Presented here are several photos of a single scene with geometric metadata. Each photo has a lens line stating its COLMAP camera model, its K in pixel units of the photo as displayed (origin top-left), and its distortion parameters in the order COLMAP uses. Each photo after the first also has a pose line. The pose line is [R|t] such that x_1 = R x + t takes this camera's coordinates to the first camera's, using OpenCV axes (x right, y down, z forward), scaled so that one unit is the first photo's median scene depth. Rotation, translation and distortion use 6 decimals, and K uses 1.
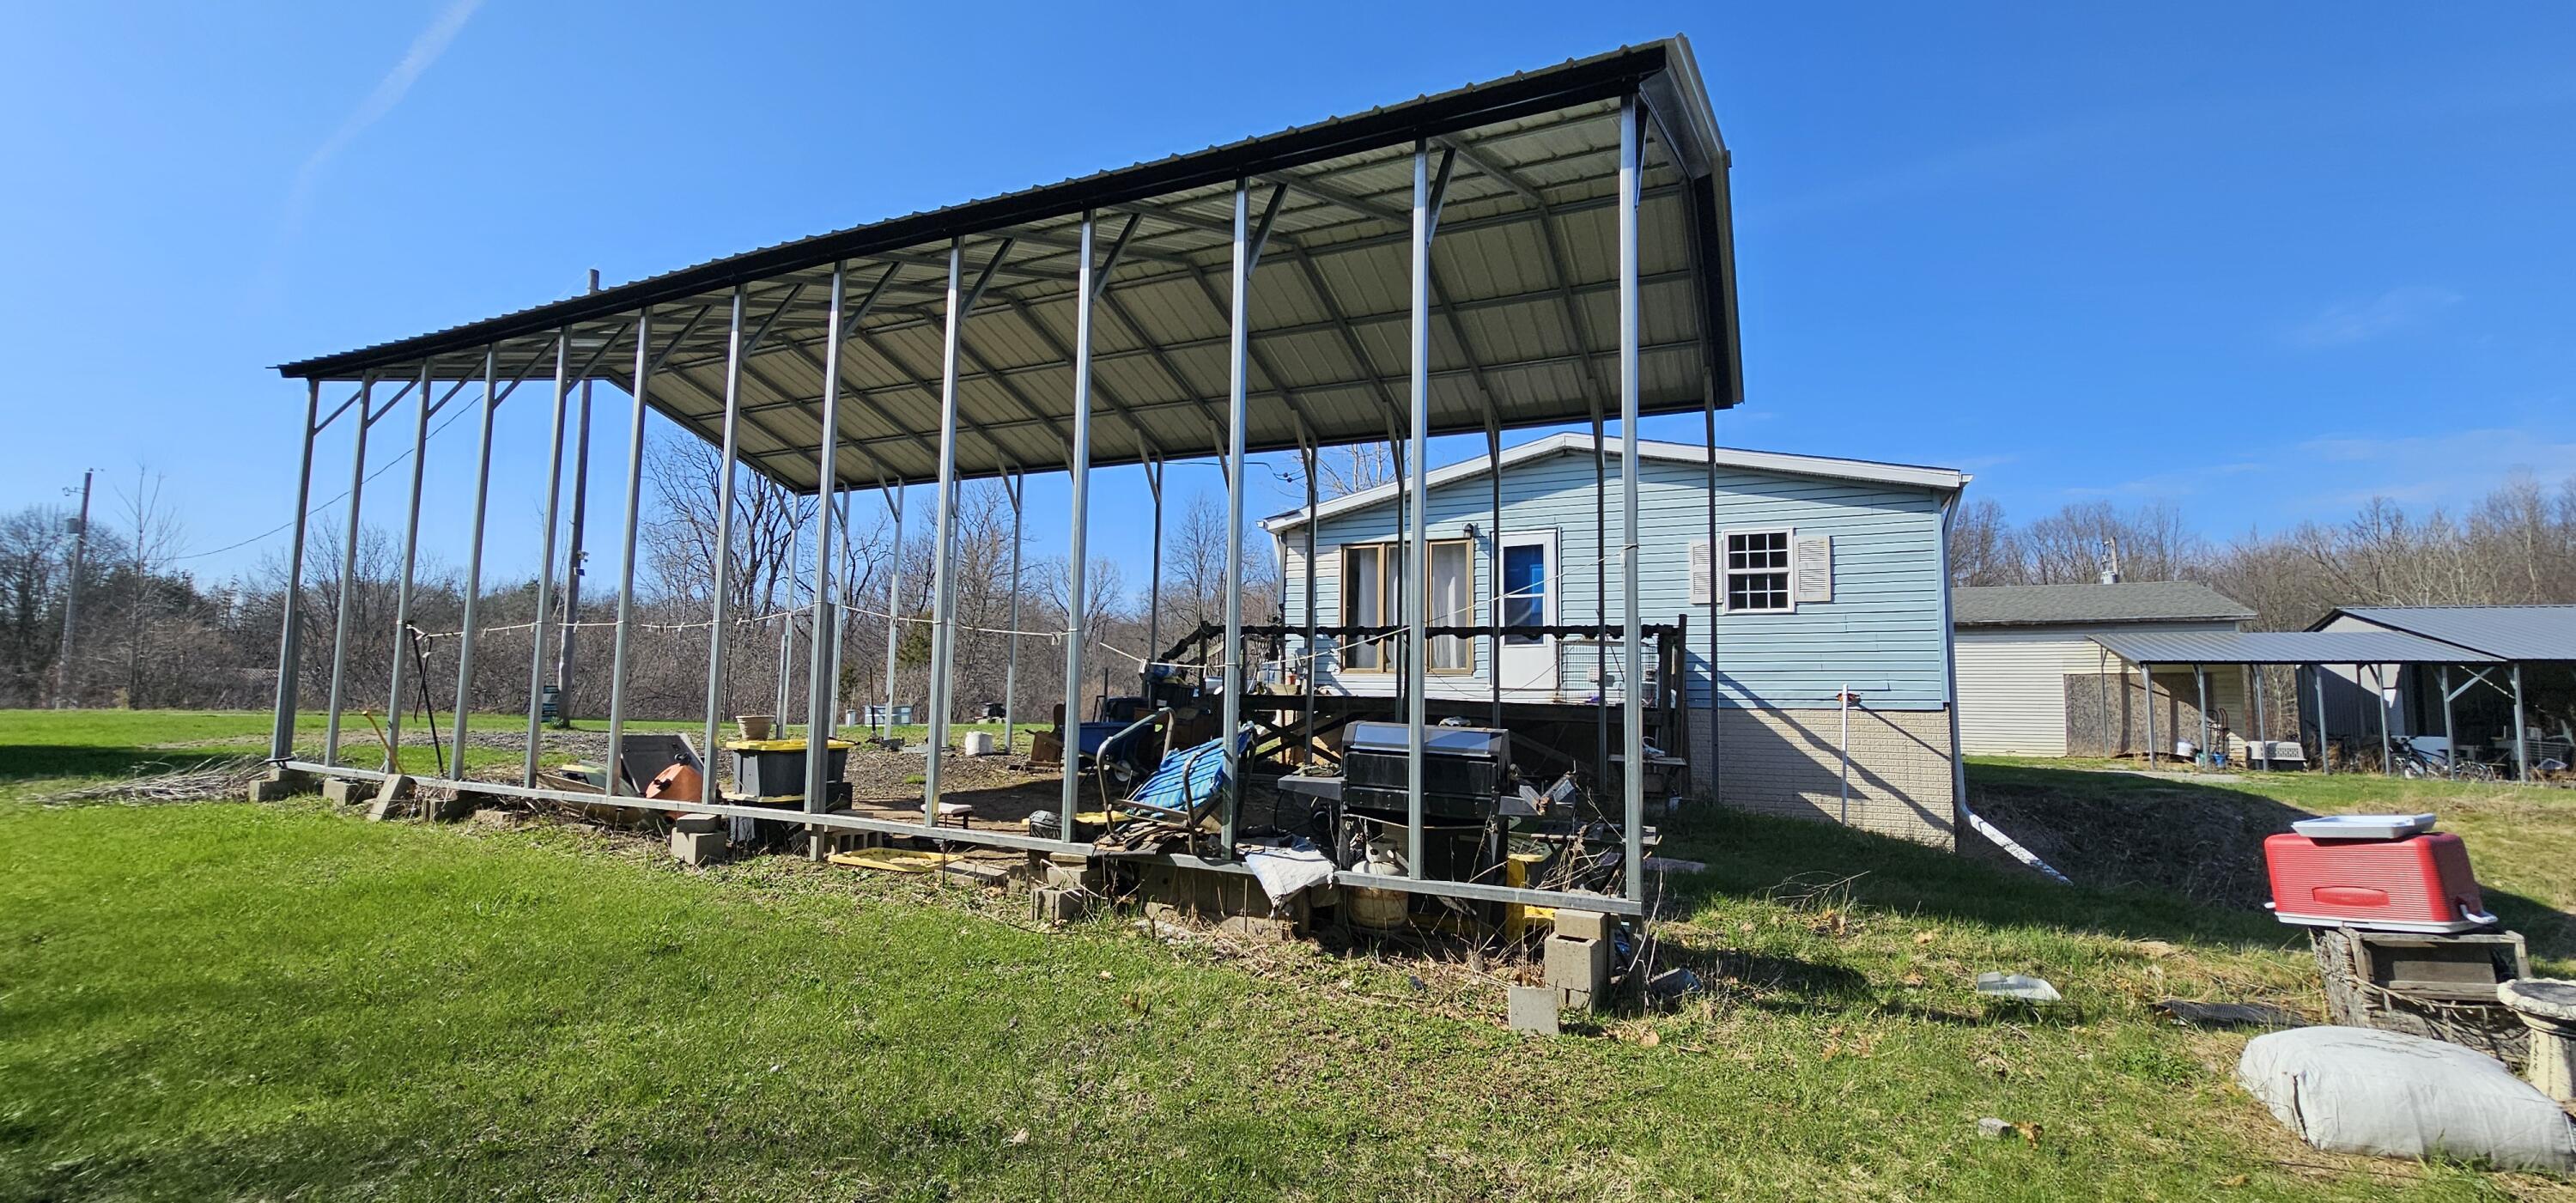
lens RADIAL K [[1090.9, 0, 1277.2], [0, 1090.9, 597.2], [0, 0, 1]] dist [-0.003443, -0.000169]
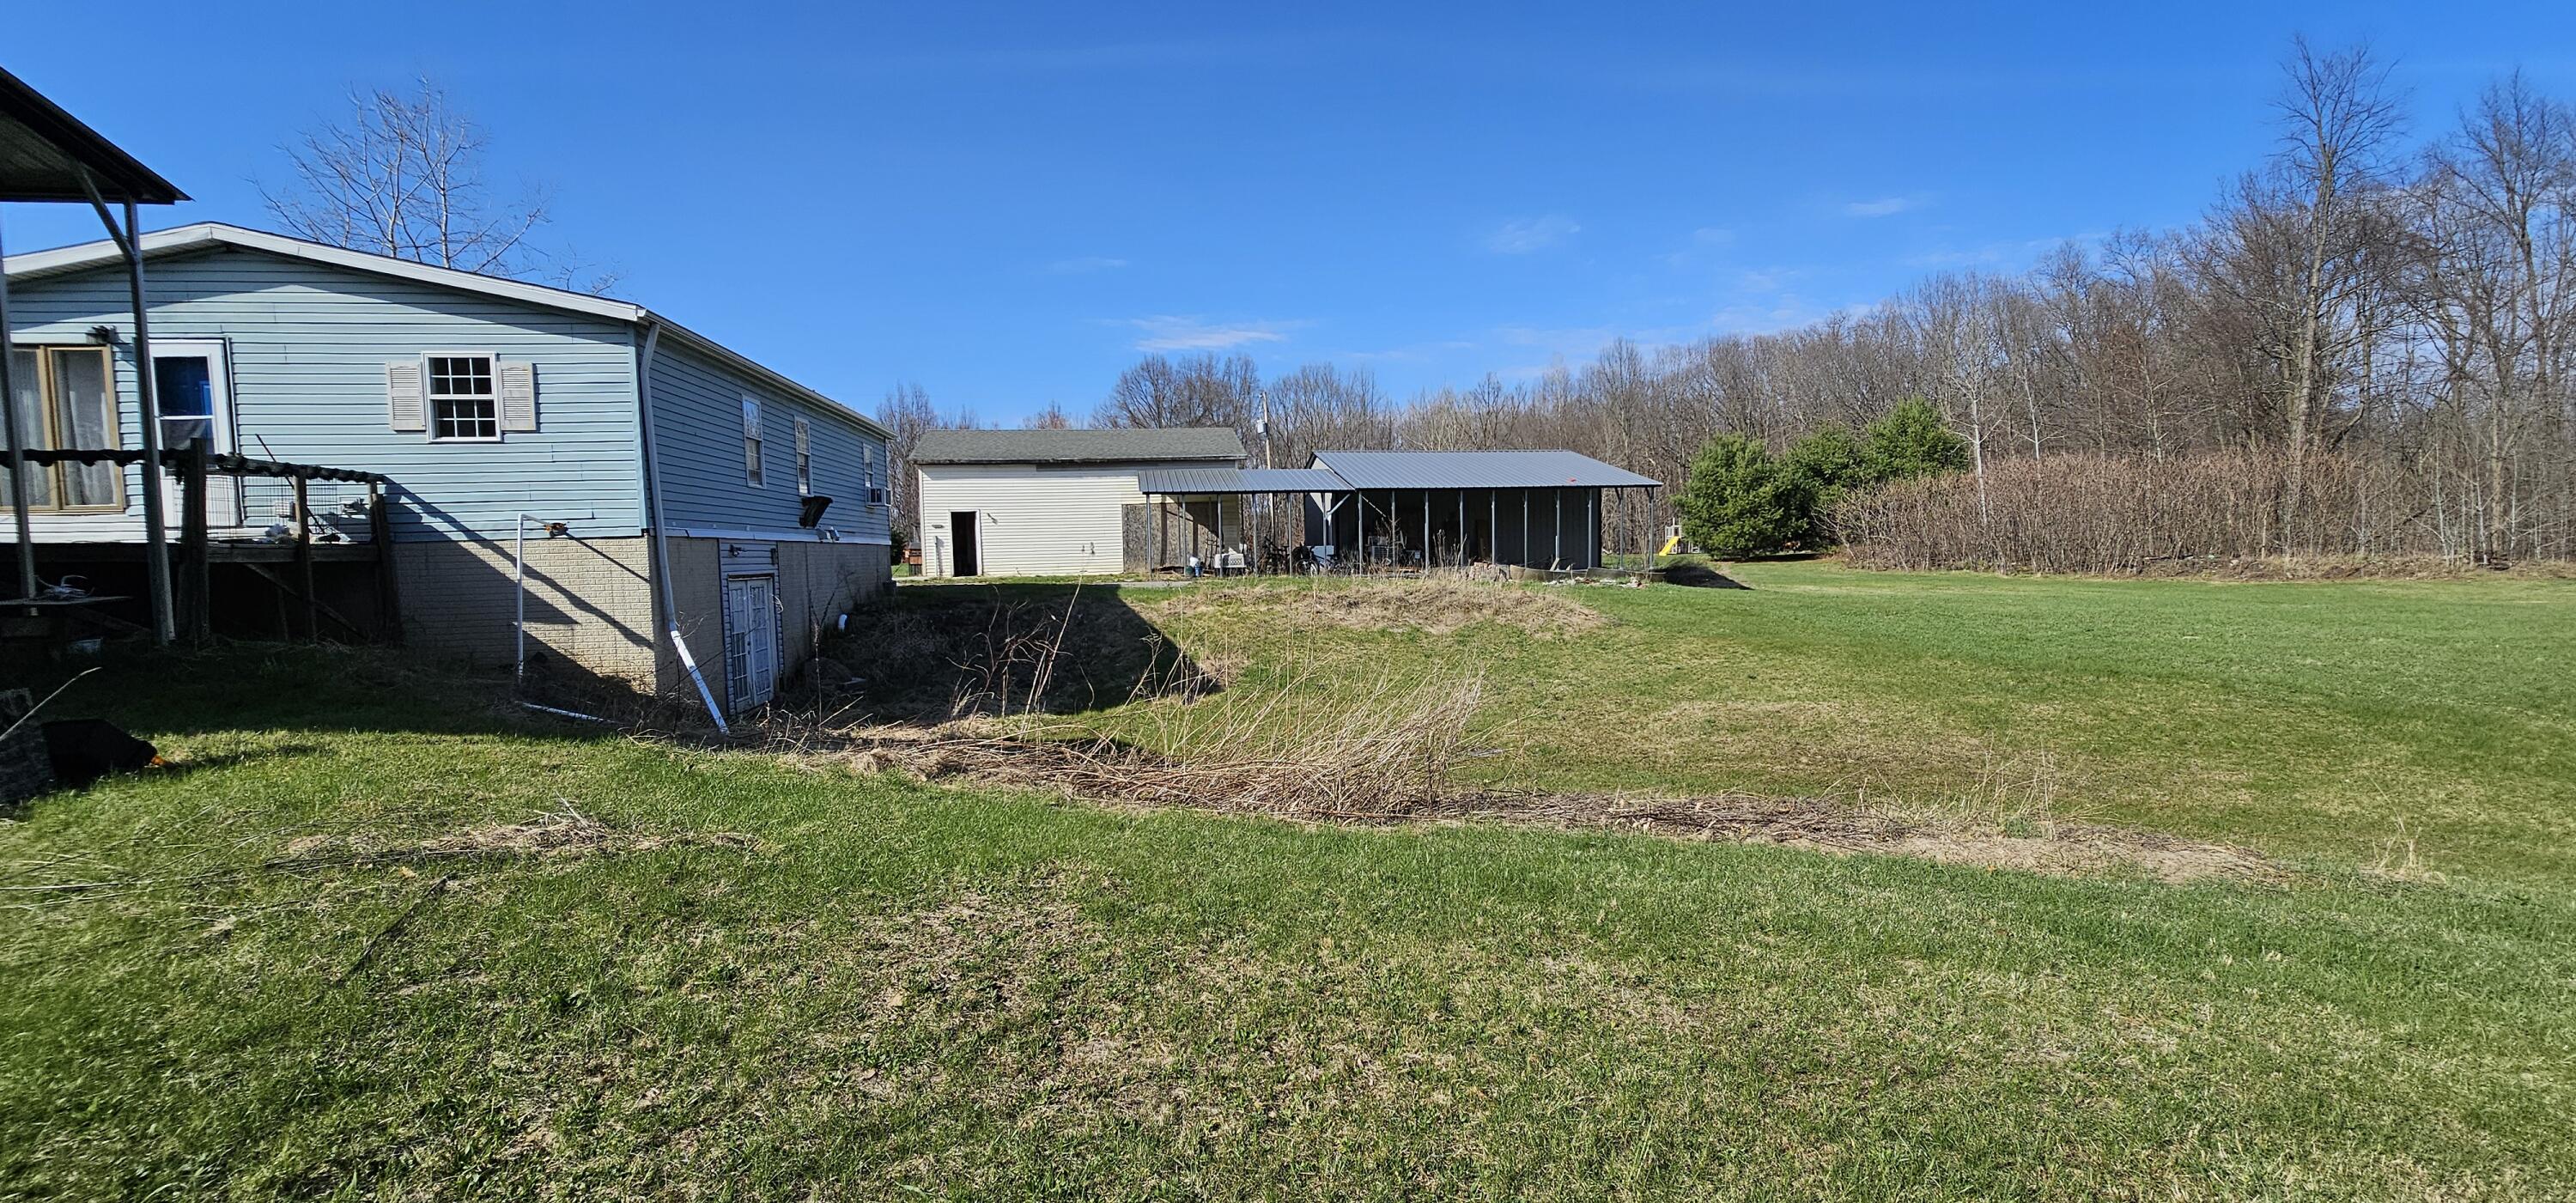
lens RADIAL K [[1090.9, 0, 1280.9], [0, 1090.9, 604.5], [0, 0, 1]] dist [-0.003443, -0.000169]
pose [[0.822543, -0.066678, 0.564780, 0.476320], [-0.021261, 0.988803, 0.147703, -0.000517], [-0.568305, -0.133500, 0.811916, -0.207329]]
